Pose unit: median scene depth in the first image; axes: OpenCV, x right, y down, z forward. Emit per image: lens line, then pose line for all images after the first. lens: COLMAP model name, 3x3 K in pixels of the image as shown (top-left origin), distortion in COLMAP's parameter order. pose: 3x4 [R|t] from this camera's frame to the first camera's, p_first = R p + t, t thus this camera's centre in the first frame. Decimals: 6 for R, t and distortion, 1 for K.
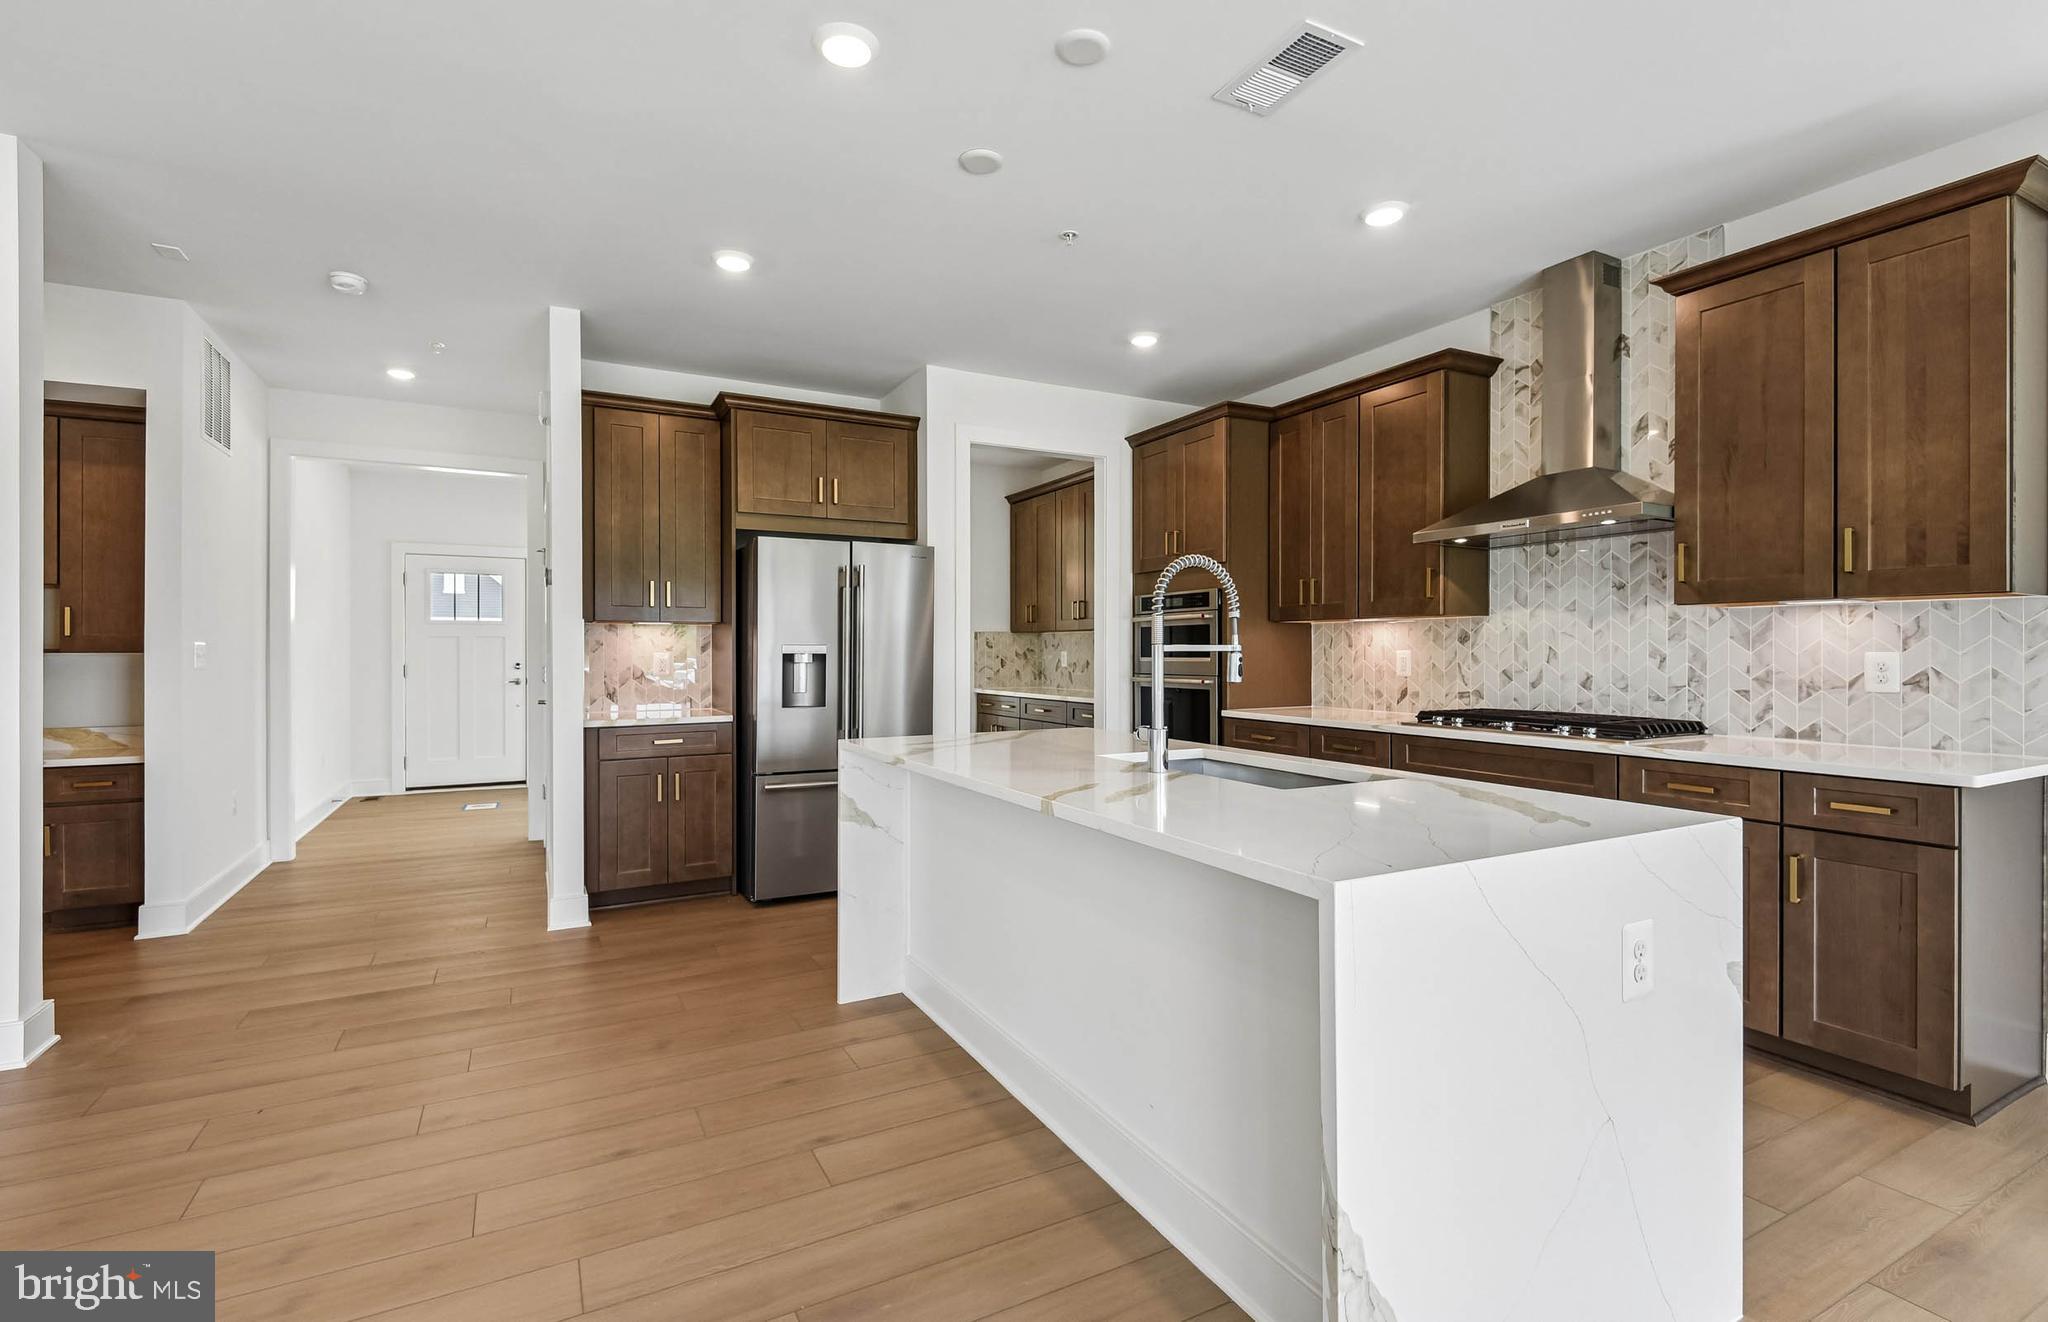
lens RADIAL K [[942.2, 0, 1032.0], [0, 942.2, 658.6], [0, 0, 1]] dist [0.016769, -0.000633]
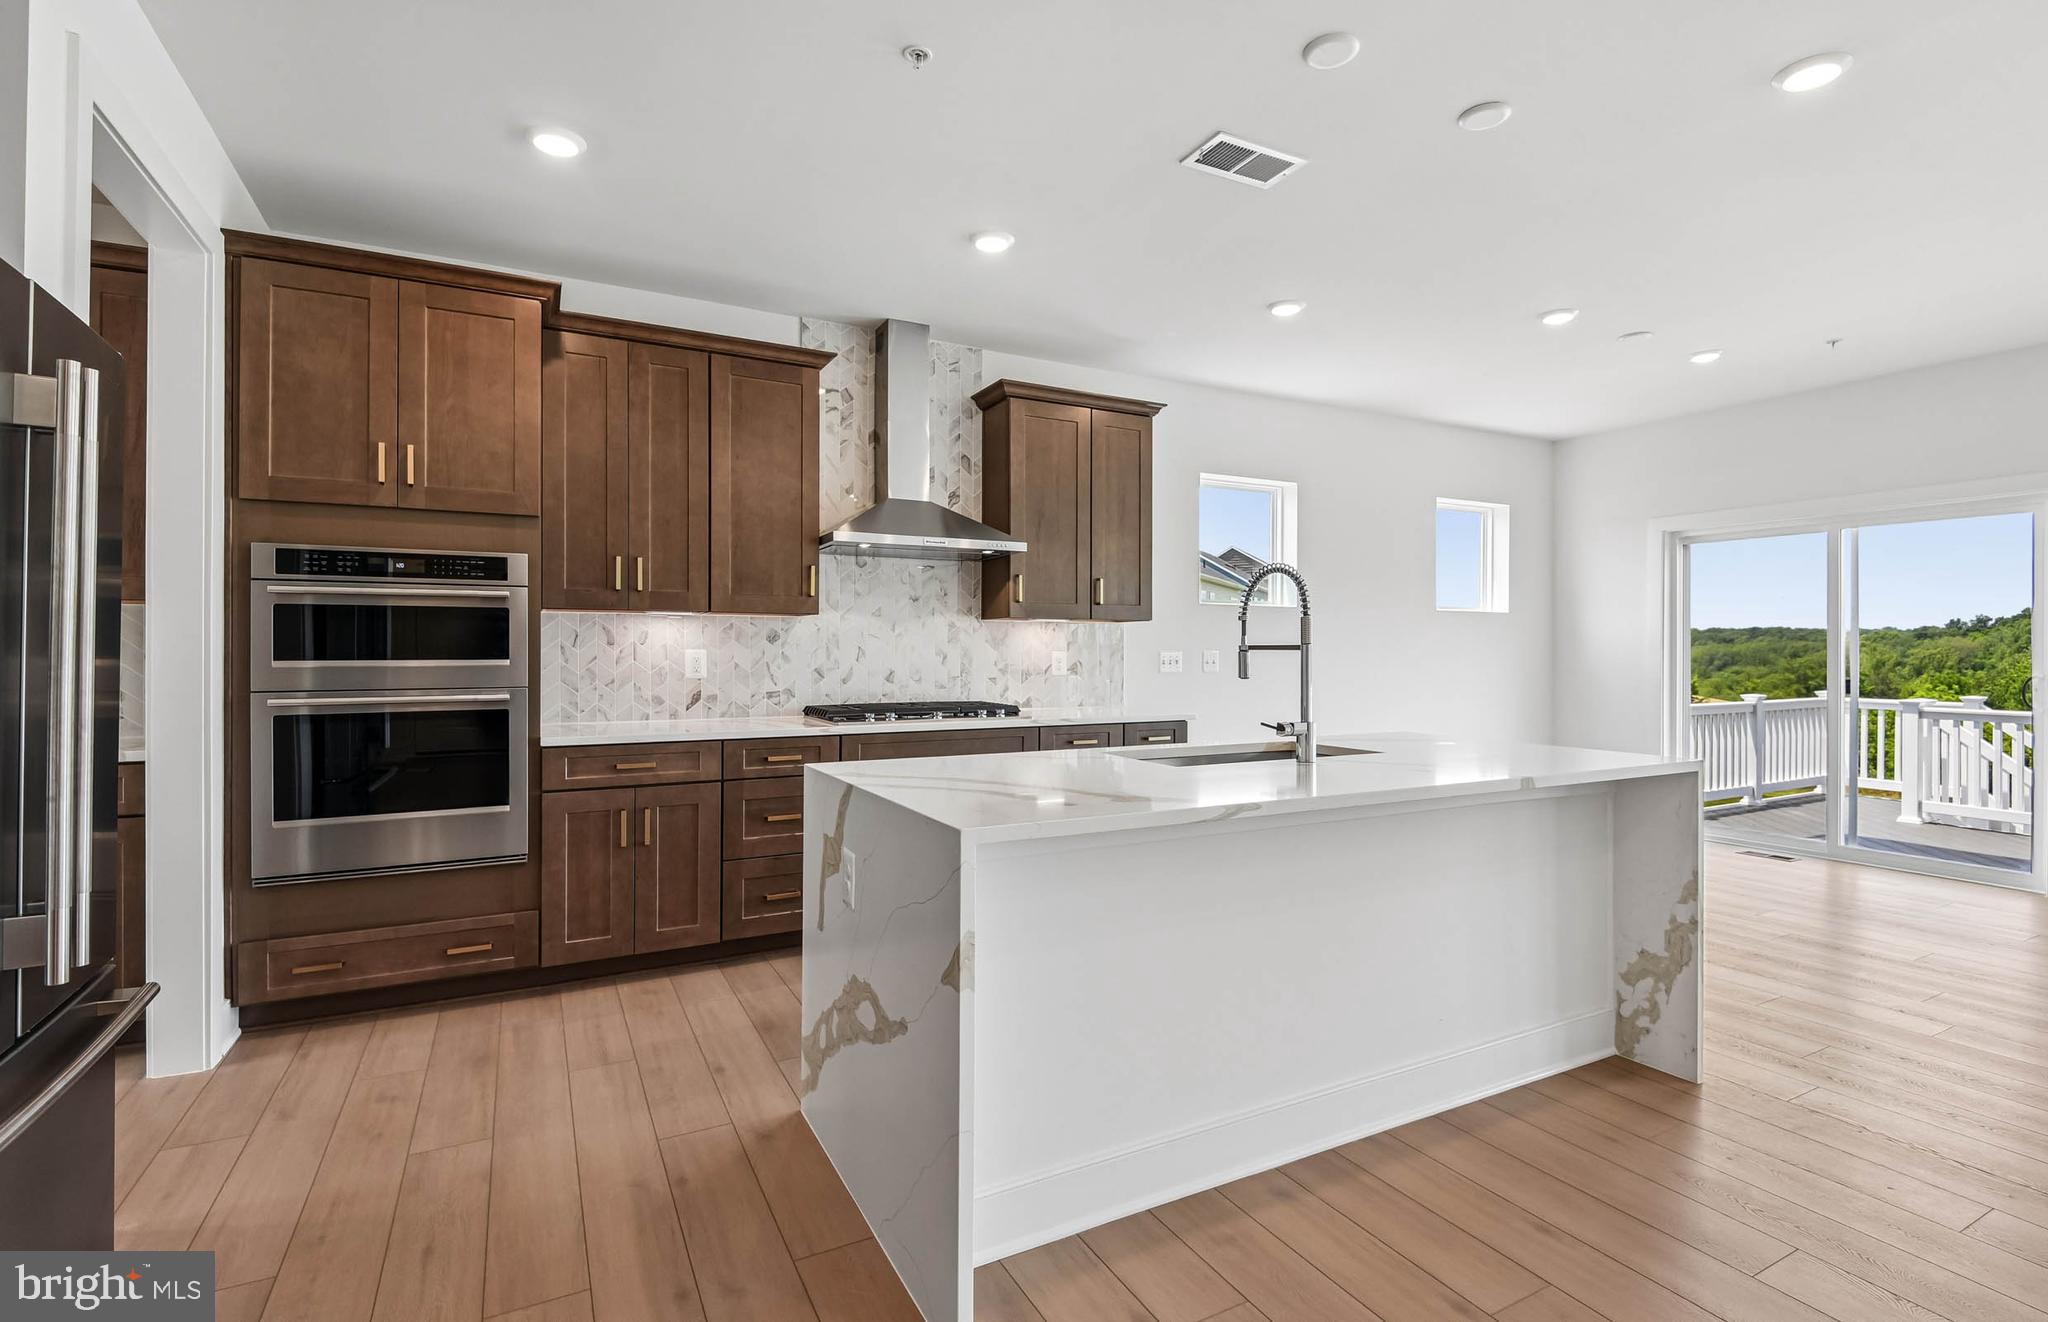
lens RADIAL K [[942.2, 0, 1022.4], [0, 942.2, 652.3], [0, 0, 1]] dist [0.016769, -0.000633]
pose [[-0.000381, -0.003742, 0.999993, -0.560084], [0.004557, 0.999983, 0.003743, -0.008784], [-0.999990, 0.004558, -0.000364, 0.776706]]
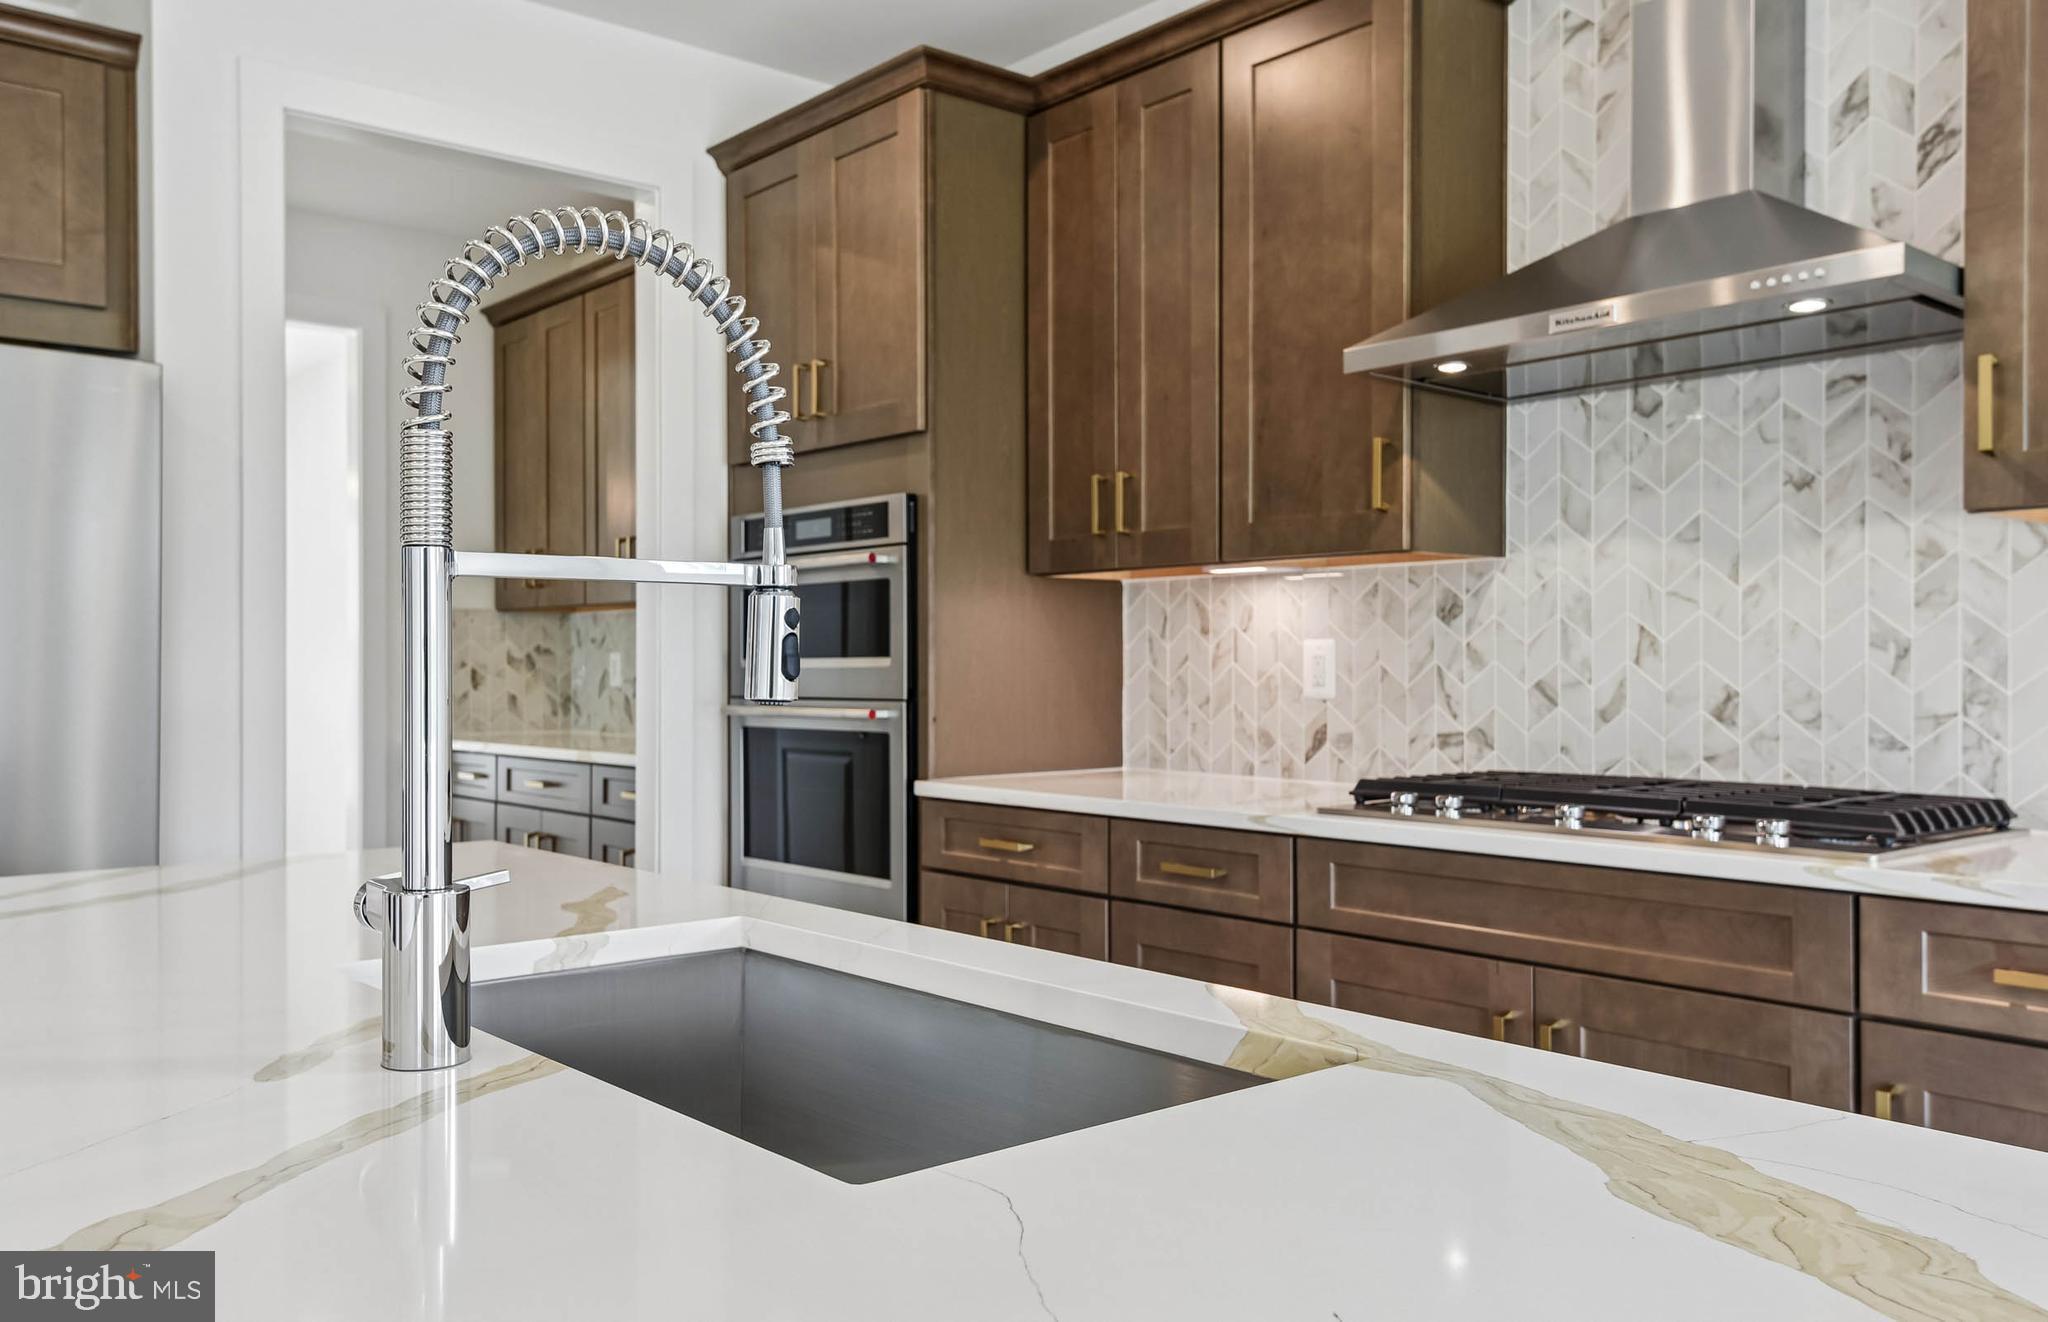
lens RADIAL K [[1662.1, 0, 1027.7], [0, 1662.1, 670.4], [0, 0, 1]] dist [0.035927, 0.023460]
pose [[0.977723, 0.000036, 0.209901, 0.110511], [0.001280, 0.999980, -0.006131, 0.011444], [-0.209897, 0.006263, 0.977704, 0.304858]]
